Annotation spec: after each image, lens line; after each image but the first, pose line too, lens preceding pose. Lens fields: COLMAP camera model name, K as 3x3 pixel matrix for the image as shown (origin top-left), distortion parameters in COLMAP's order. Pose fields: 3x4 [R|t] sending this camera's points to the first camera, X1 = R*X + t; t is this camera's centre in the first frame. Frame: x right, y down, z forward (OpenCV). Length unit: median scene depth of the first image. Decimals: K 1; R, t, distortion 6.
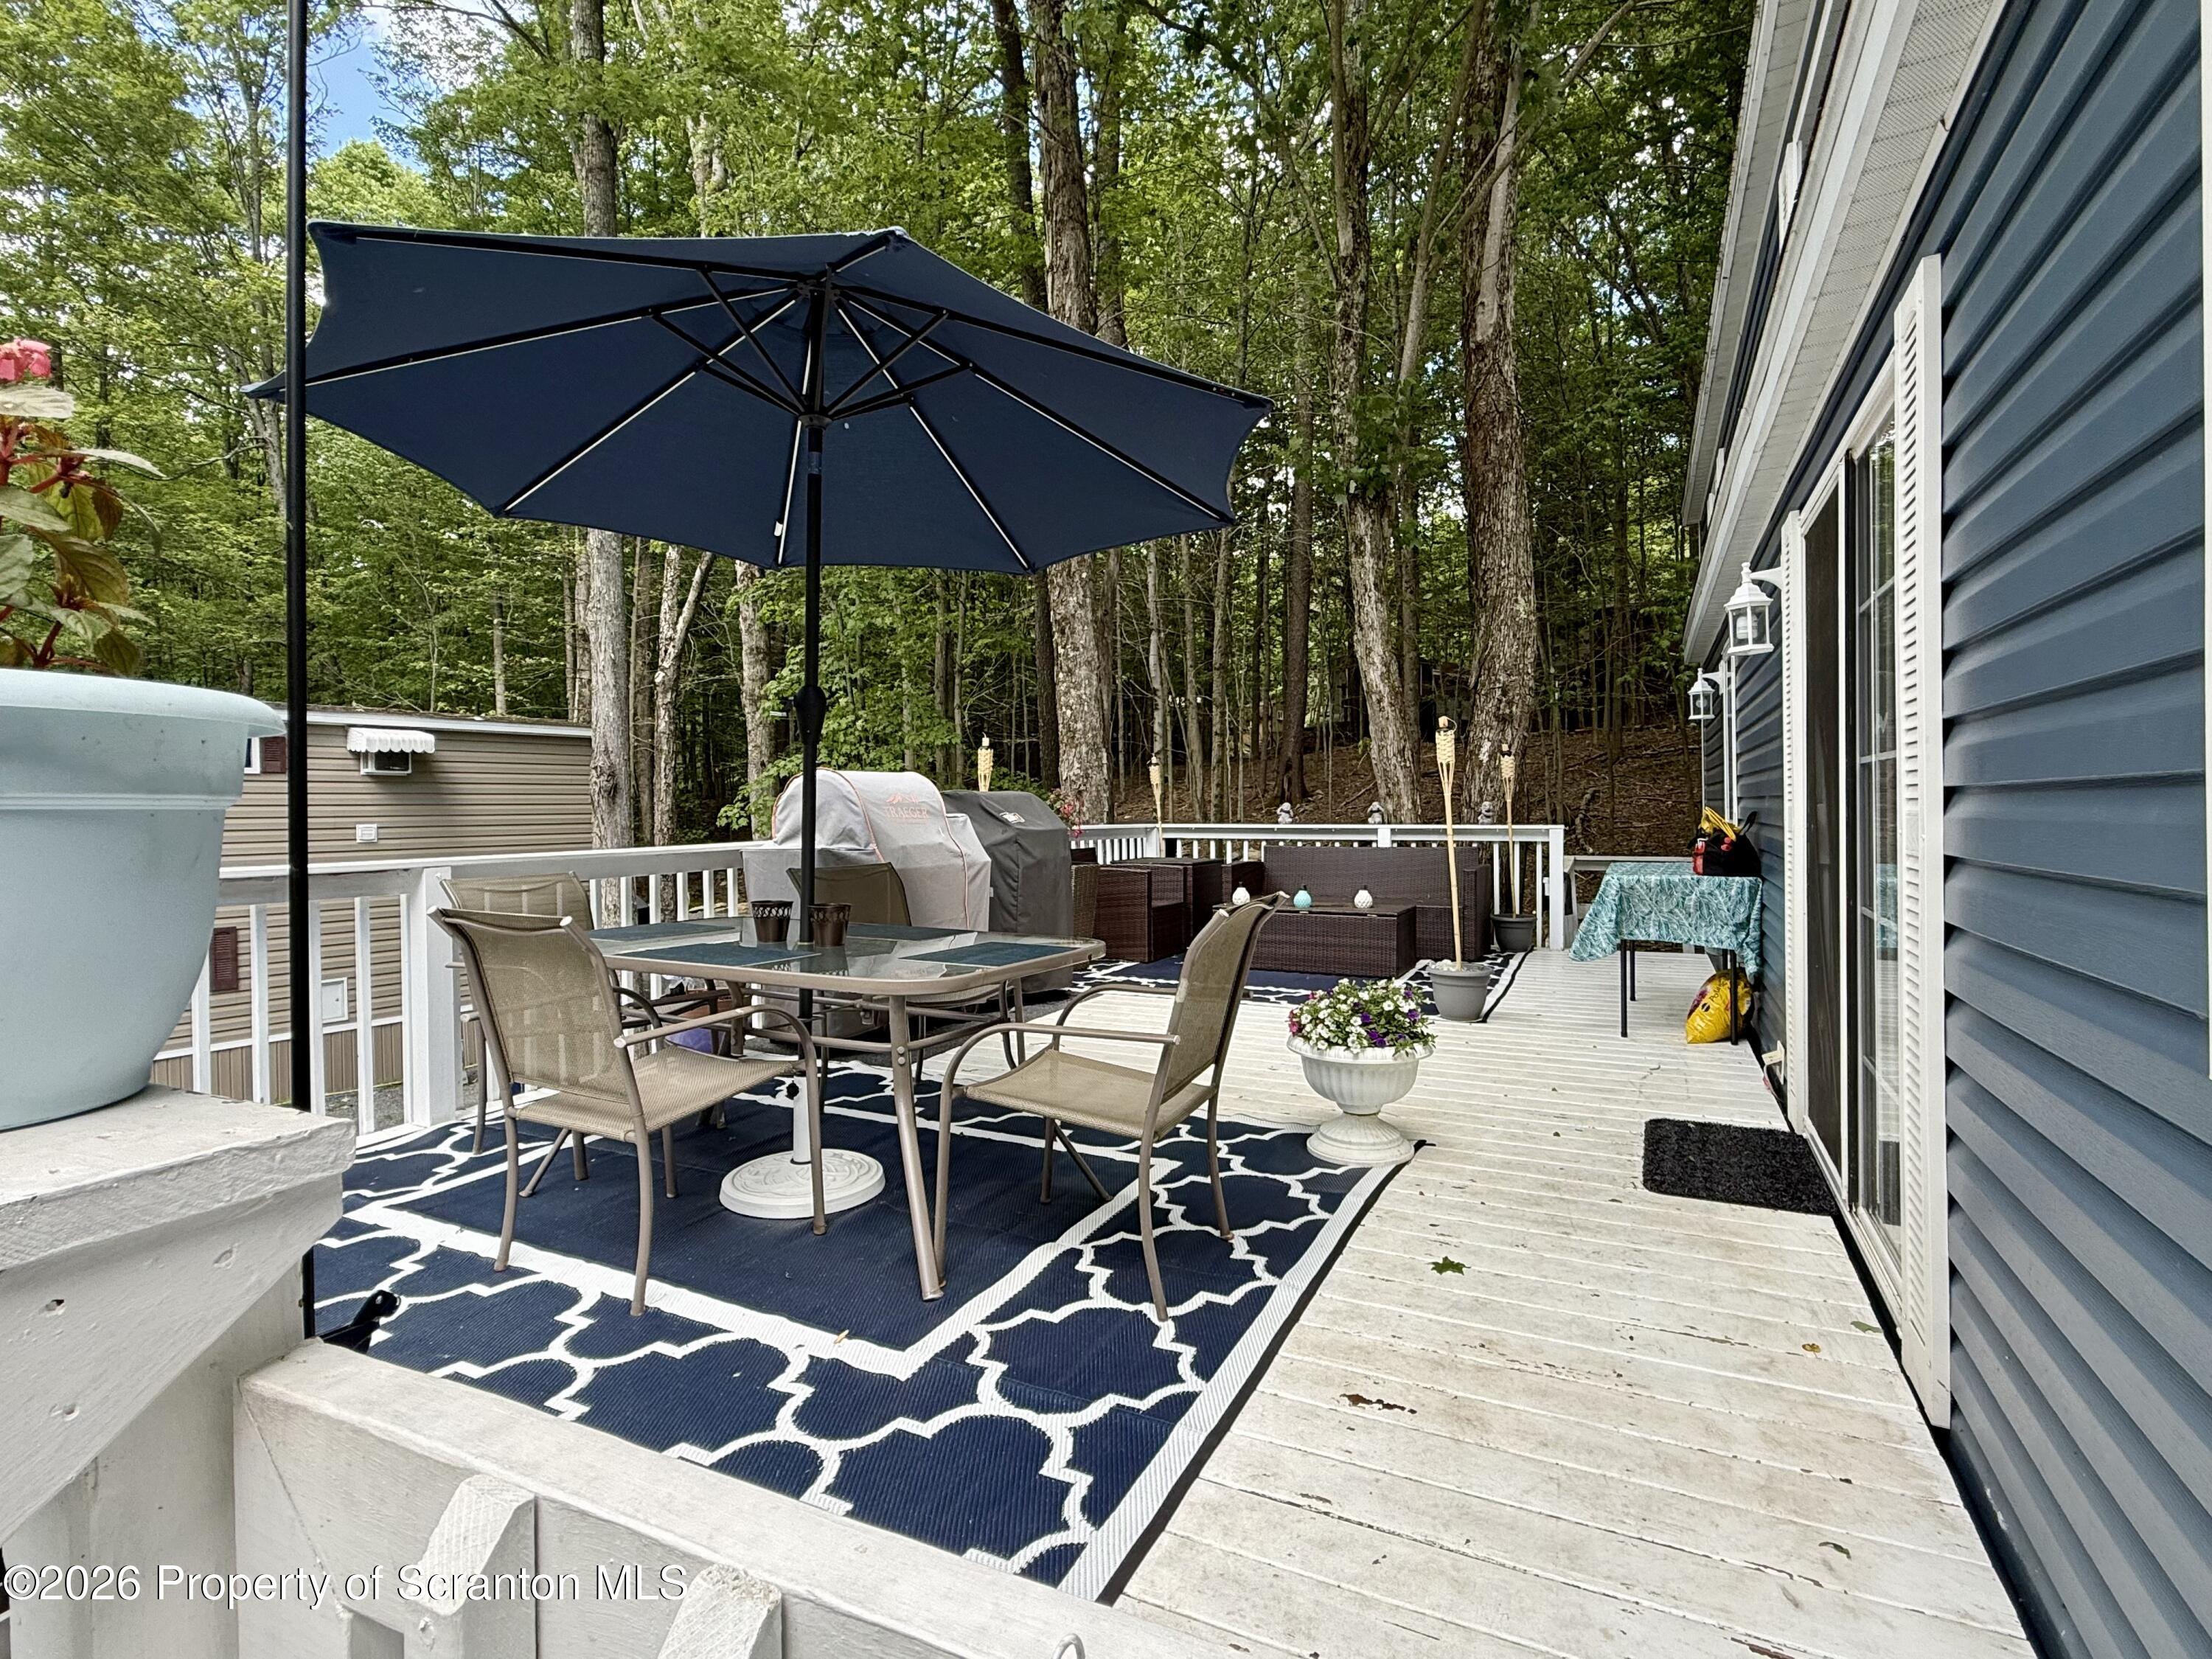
lens RADIAL K [[1085.5, 0, 1098.7], [0, 1085.5, 827.7], [0, 0, 1]] dist [-0.001887, 0.001850]
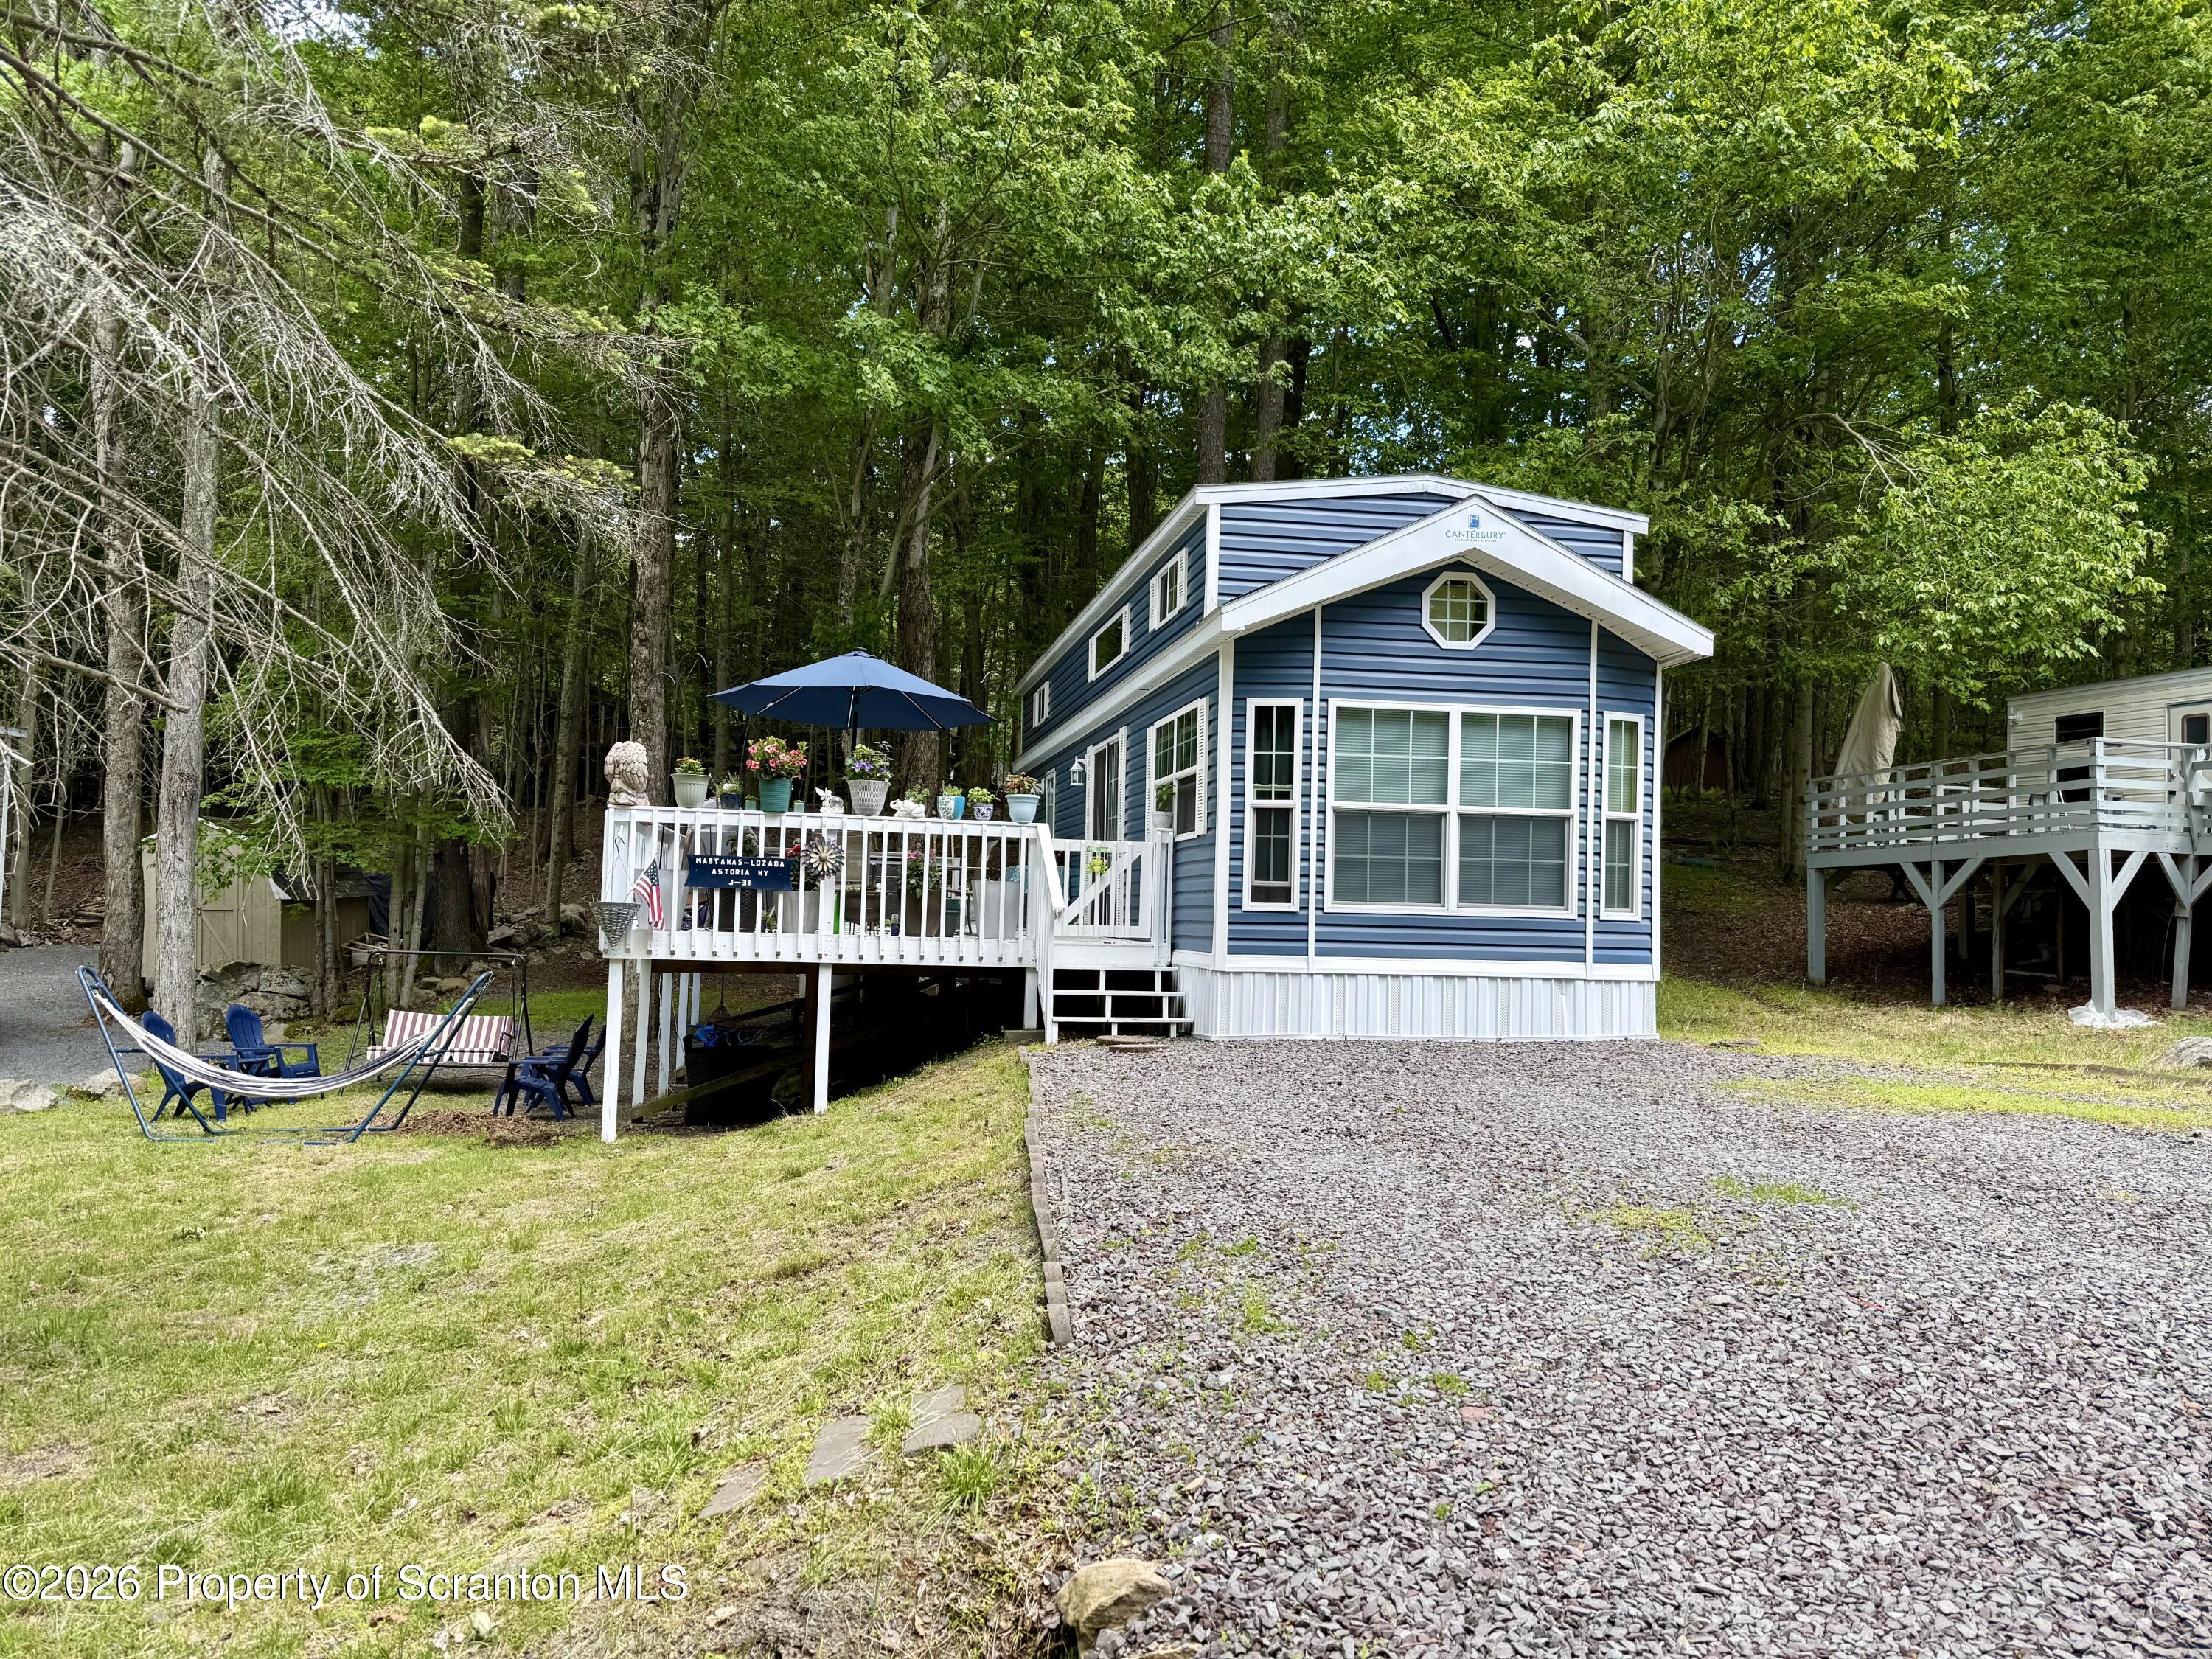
lens RADIAL K [[1543.3, 0, 1143.3], [0, 1543.3, 830.2], [0, 0, 1]] dist [0.013223, 0.002036]
pose [[0.781633, 0.064369, 0.620408, -1.090376], [-0.023056, 0.996963, -0.074390, 0.160877], [-0.623312, 0.043842, 0.780743, -1.408858]]
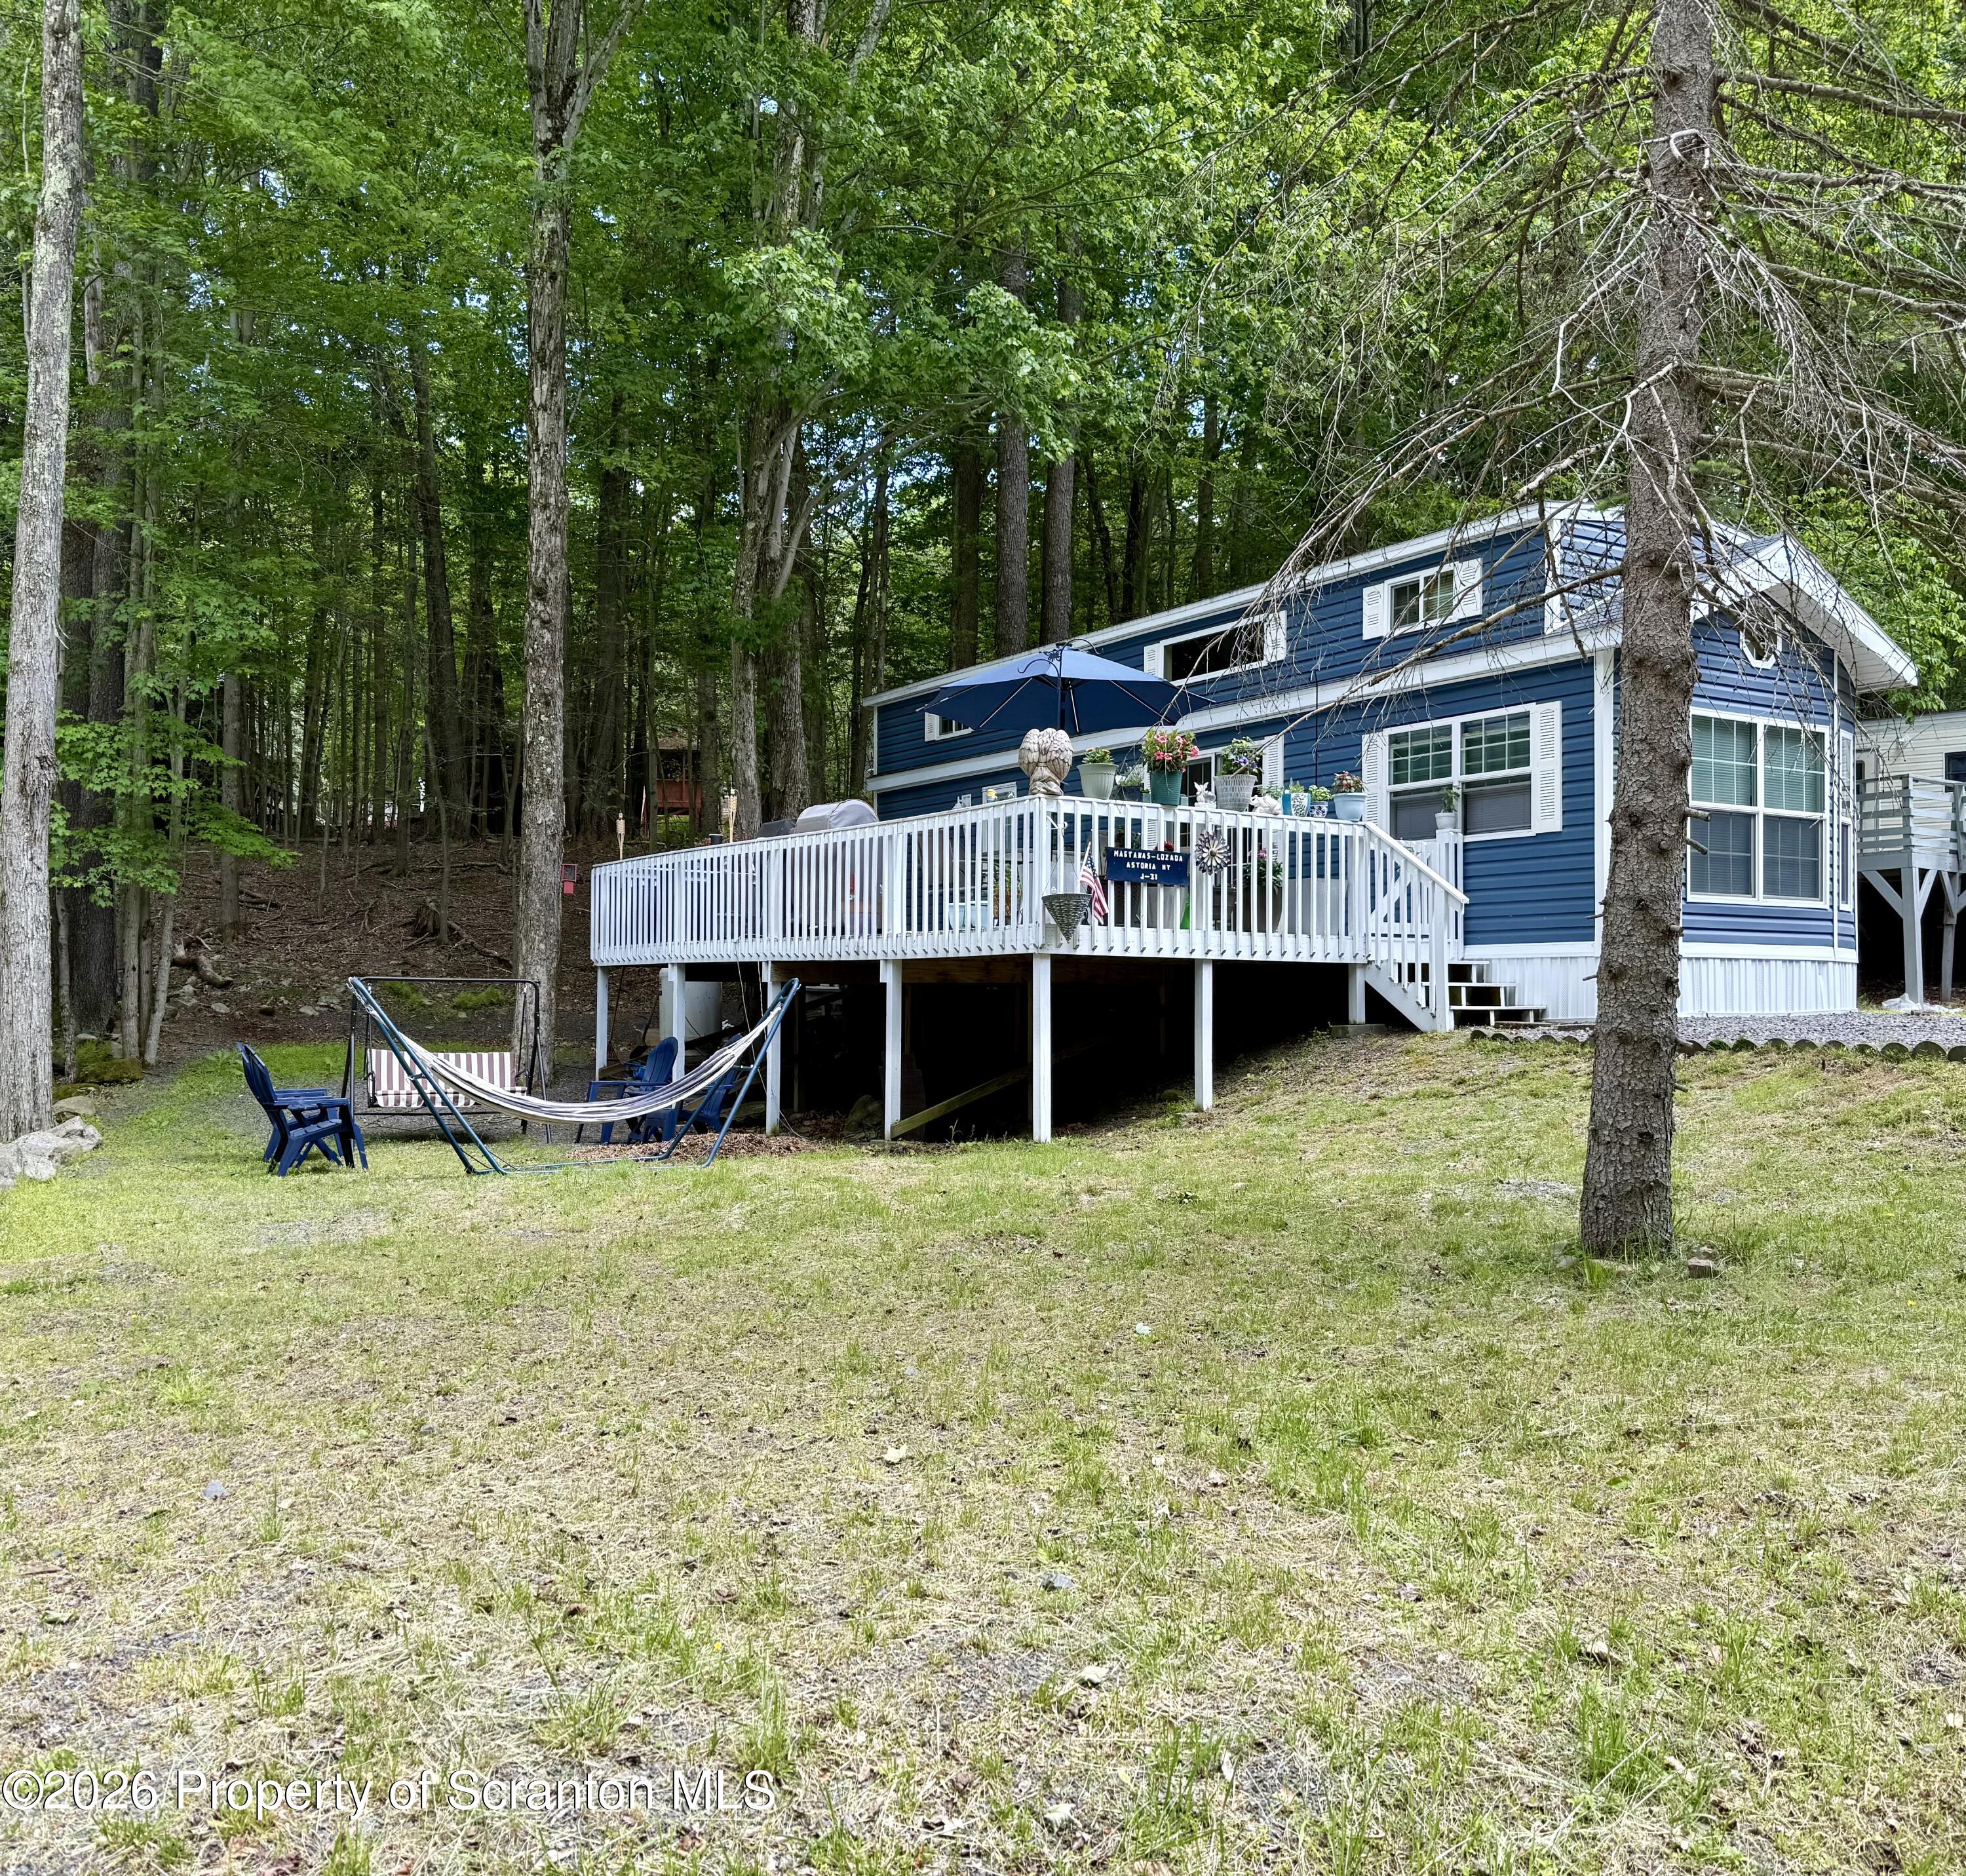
lens RADIAL K [[1744.1, 0, 982.3], [0, 1744.1, 945.0], [0, 0, 1]] dist [0.002494, -0.015154]
pose [[0.515087, 0.035489, 0.856403, -2.073709], [0.003699, 0.999041, -0.043625, 0.256369], [-0.857130, 0.025639, 0.514461, -0.603942]]
